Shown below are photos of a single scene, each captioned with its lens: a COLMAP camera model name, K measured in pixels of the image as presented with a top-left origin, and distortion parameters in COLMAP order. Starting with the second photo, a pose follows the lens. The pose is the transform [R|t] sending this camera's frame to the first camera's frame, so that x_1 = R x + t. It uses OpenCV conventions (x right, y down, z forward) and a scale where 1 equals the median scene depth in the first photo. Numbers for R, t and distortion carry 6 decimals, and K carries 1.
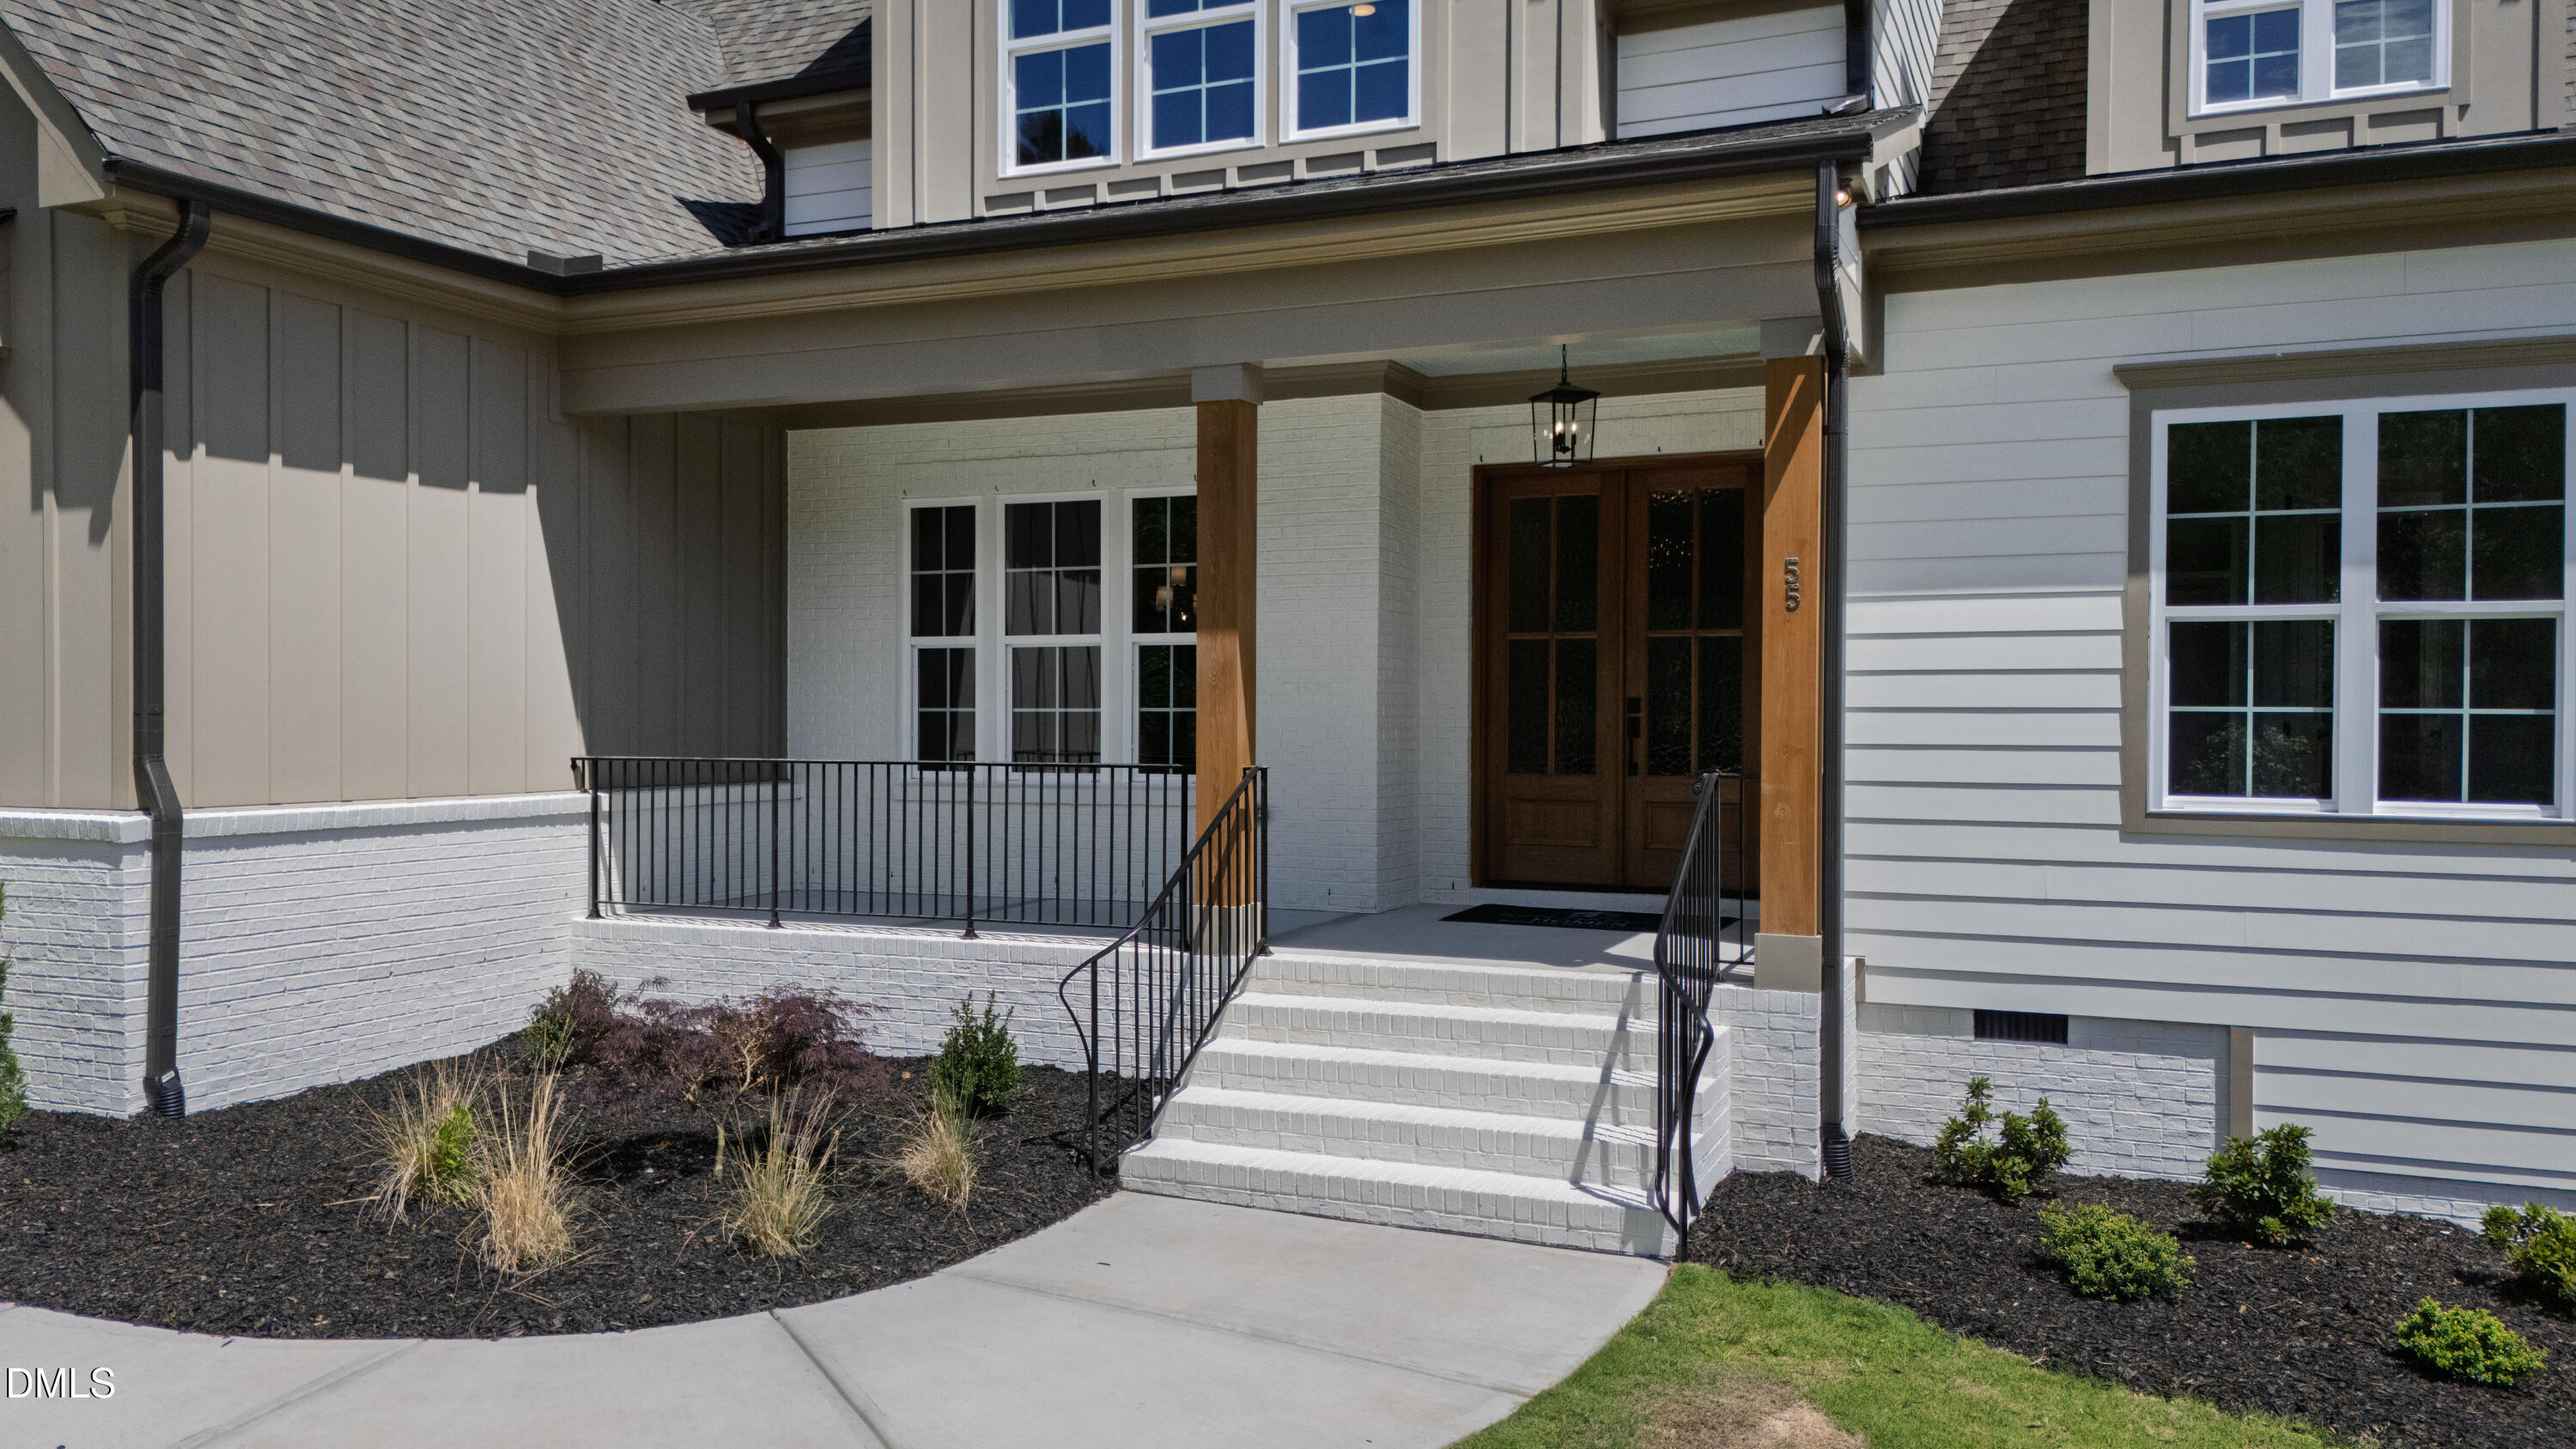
lens RADIAL K [[1937.1, 0, 1288.0], [0, 1937.1, 724.5], [0, 0, 1]] dist [0.090478, -0.002038]
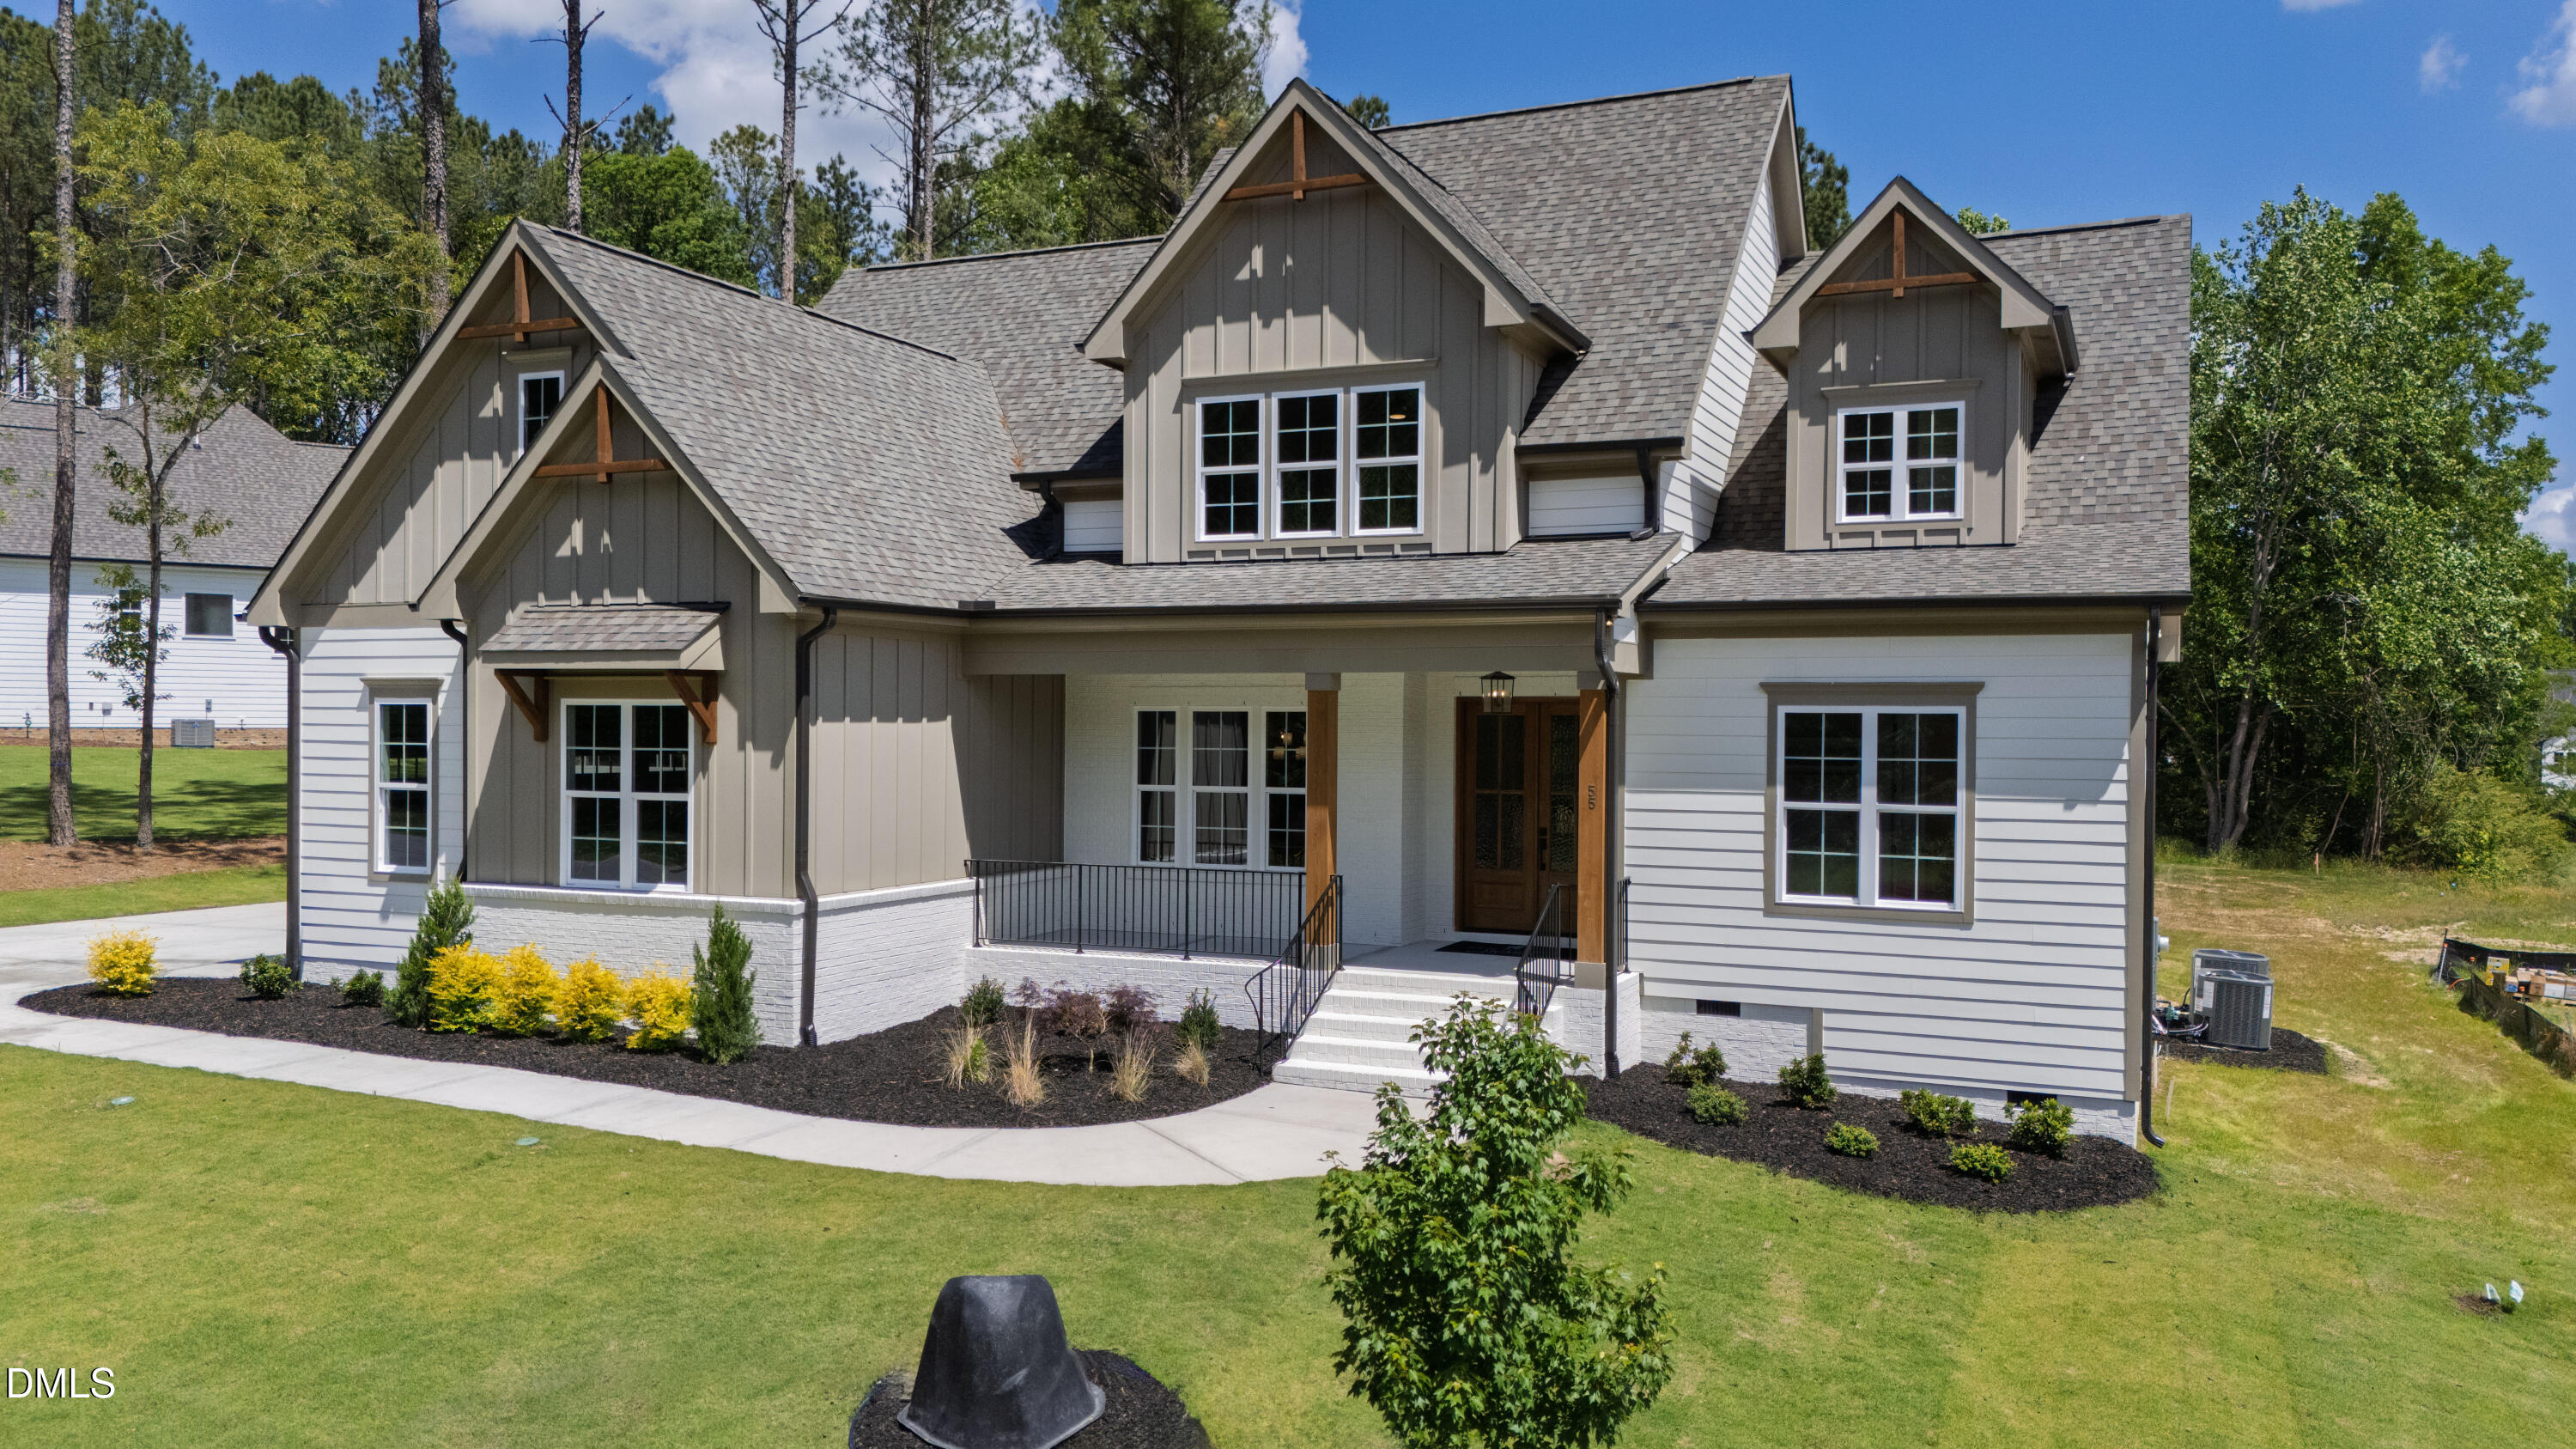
lens RADIAL K [[1860.2, 0, 1335.8], [0, 1860.2, 745.8], [0, 0, 1]] dist [0.200531, -0.000224]
pose [[0.999946, 0.003280, -0.009866, 0.000865], [-0.003211, 0.999970, 0.007082, -0.128213], [0.009889, -0.007050, 0.999926, -0.937125]]
